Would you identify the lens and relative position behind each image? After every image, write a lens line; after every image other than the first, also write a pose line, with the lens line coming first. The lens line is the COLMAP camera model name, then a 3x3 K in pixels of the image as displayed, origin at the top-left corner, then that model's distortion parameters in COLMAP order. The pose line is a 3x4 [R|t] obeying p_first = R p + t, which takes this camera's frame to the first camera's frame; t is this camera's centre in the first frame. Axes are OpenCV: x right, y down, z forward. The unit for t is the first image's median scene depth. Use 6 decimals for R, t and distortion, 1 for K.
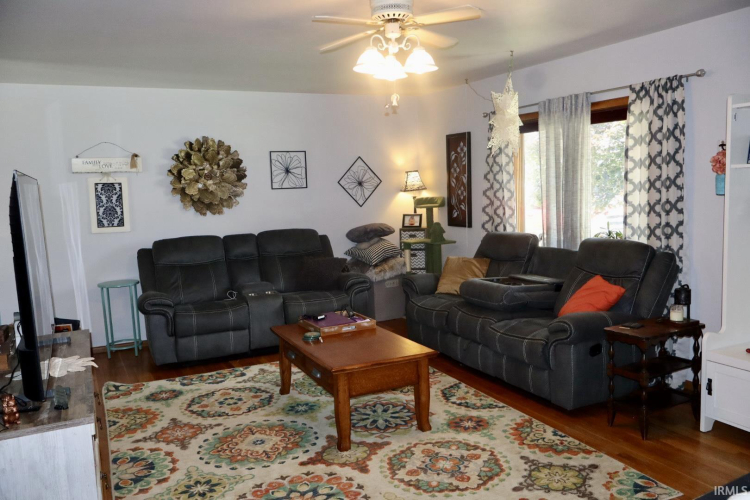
lens RADIAL K [[626.3, 0, 377.1], [0, 626.3, 251.6], [0, 0, 1]] dist [0.006034, -0.011142]
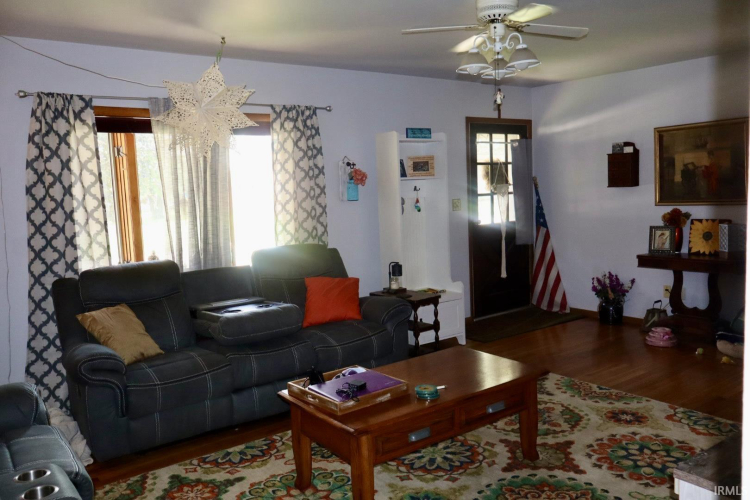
lens RADIAL K [[626.3, 0, 377.1], [0, 626.3, 250.1], [0, 0, 1]] dist [0.006034, -0.011142]
pose [[-0.193339, -0.061428, 0.979207, -0.788151], [0.150632, 0.984347, 0.091492, -0.096874], [-0.969500, 0.165189, -0.181060, 1.166389]]
